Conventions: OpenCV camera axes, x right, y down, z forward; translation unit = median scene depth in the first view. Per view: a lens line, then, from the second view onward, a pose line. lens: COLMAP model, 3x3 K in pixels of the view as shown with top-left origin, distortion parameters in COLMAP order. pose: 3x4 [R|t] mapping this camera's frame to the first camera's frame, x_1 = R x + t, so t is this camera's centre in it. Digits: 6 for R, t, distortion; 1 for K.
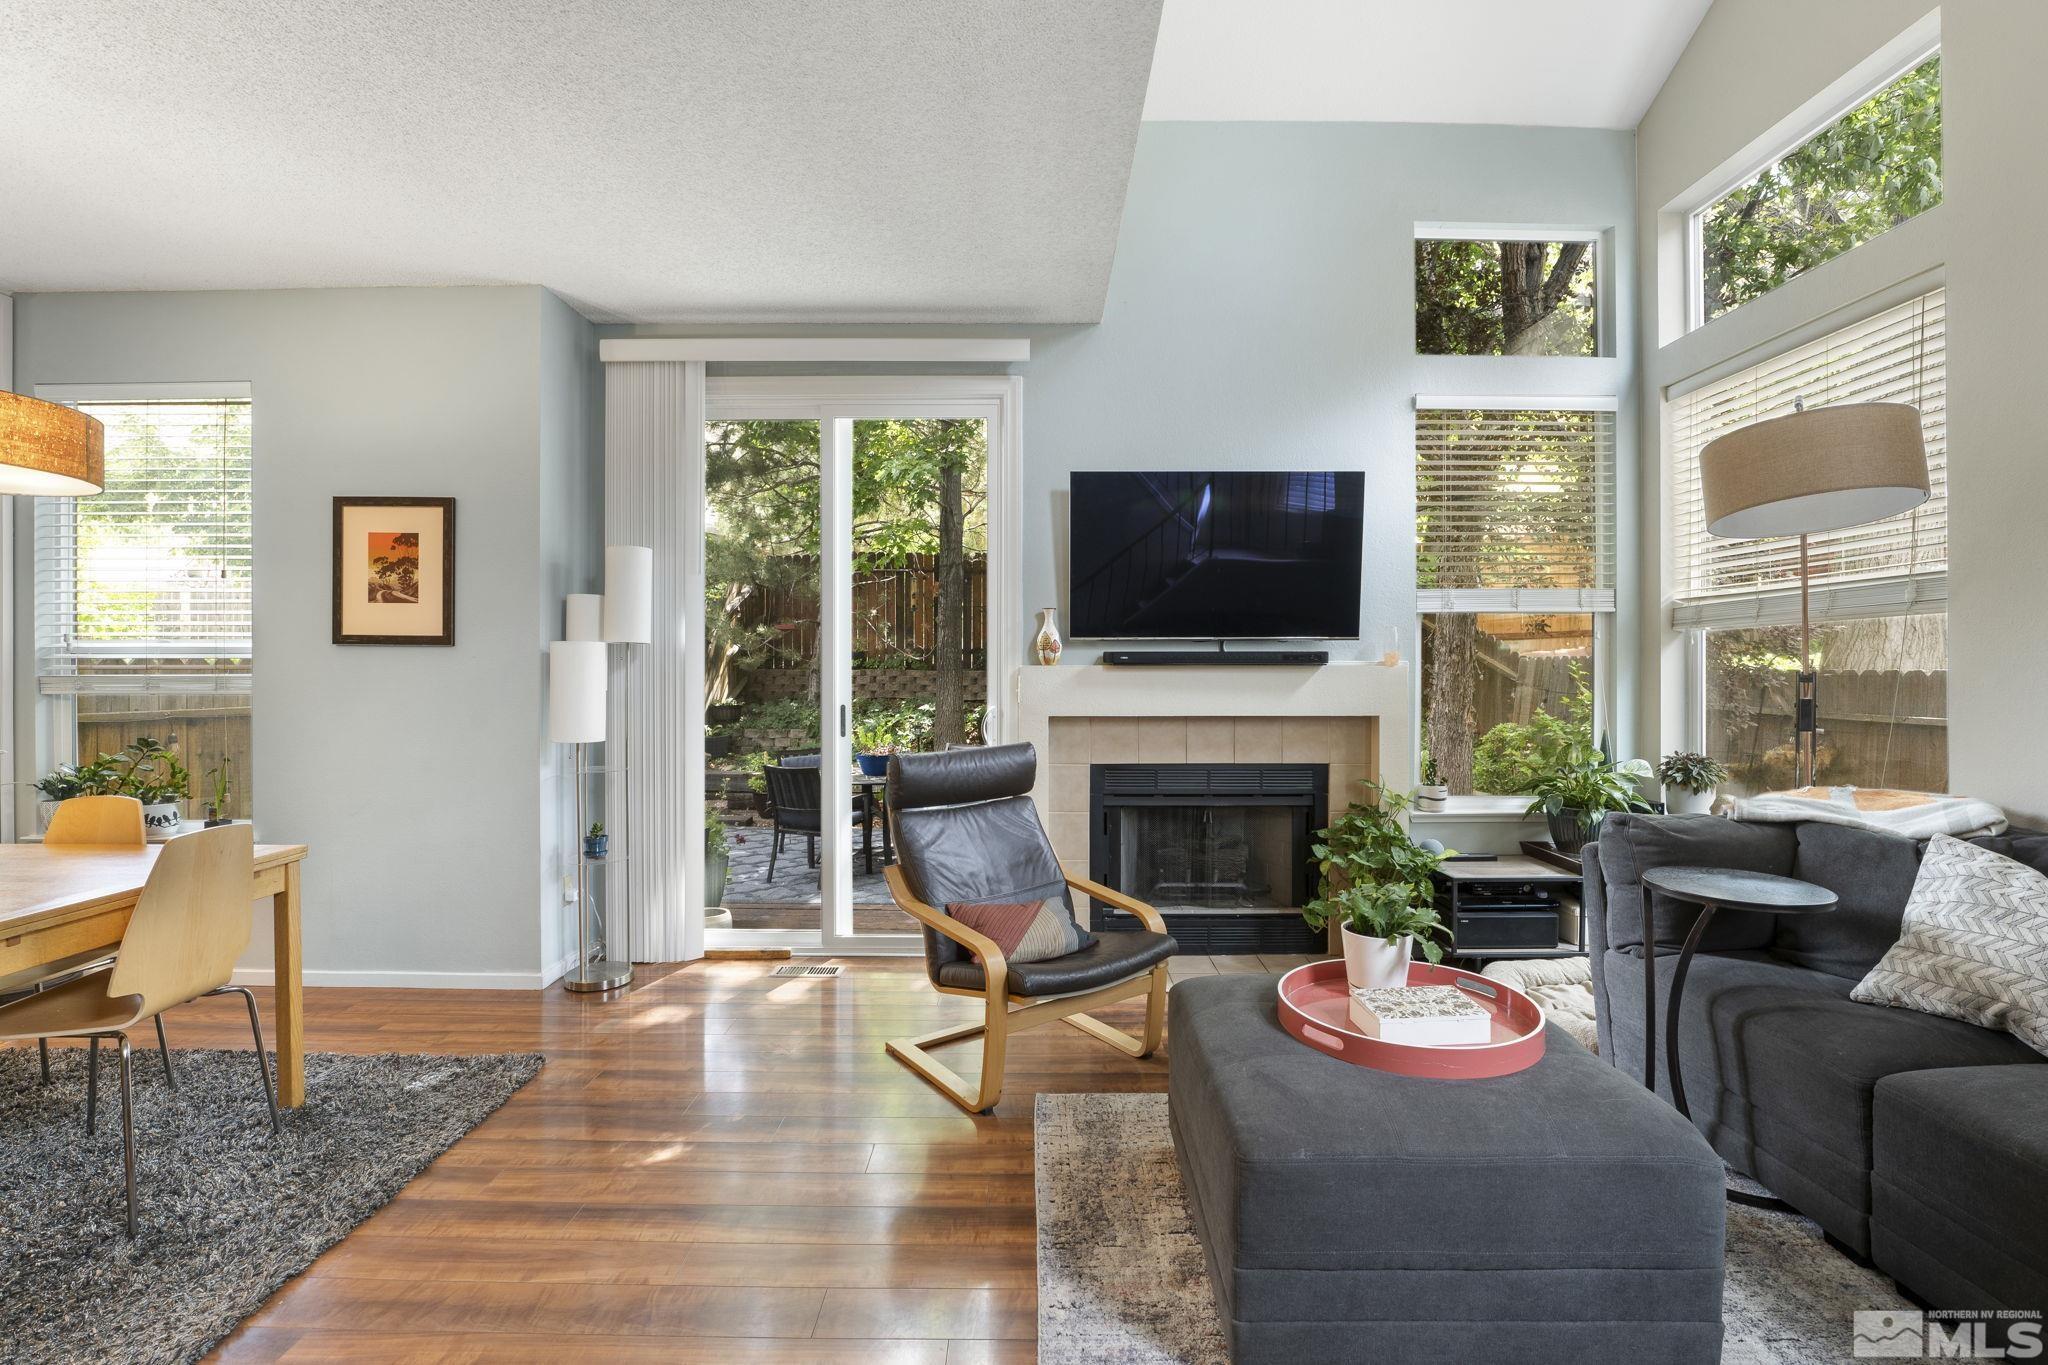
lens RADIAL K [[895.0, 0, 1032.2], [0, 895.0, 671.2], [0, 0, 1]] dist [-0.022807, 0.001612]
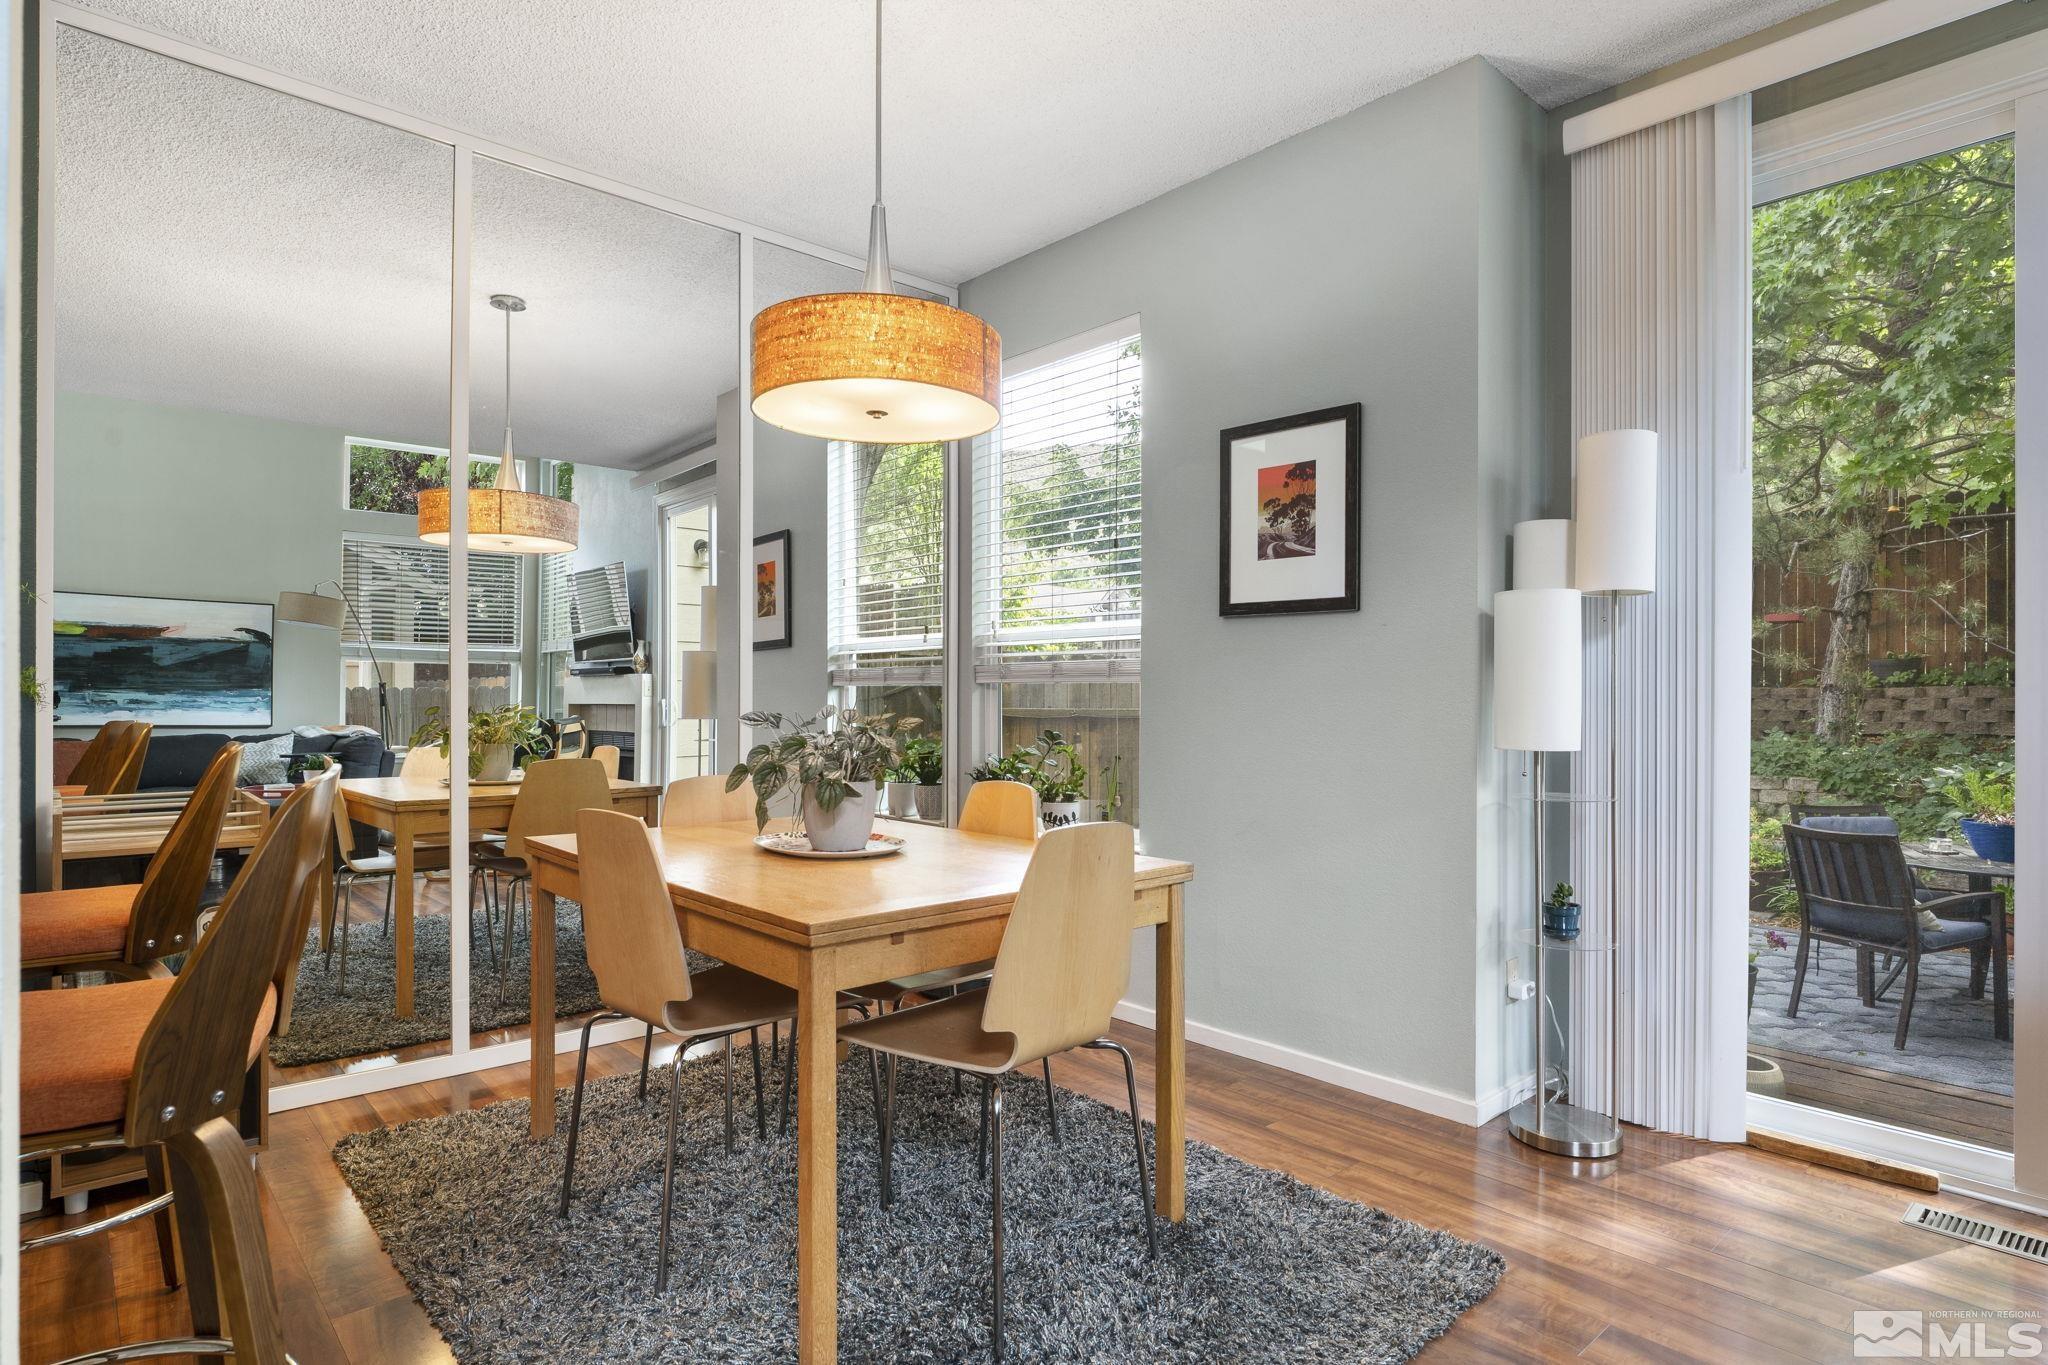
lens RADIAL K [[1088.9, 0, 1028.0], [0, 1088.9, 695.7], [0, 0, 1]] dist [-0.005521, -0.001162]
pose [[0.669692, -0.000108, -0.742639, -0.179855], [-0.006599, 0.999960, -0.006097, 0.047625], [0.742610, 0.008983, 0.669664, 0.215516]]
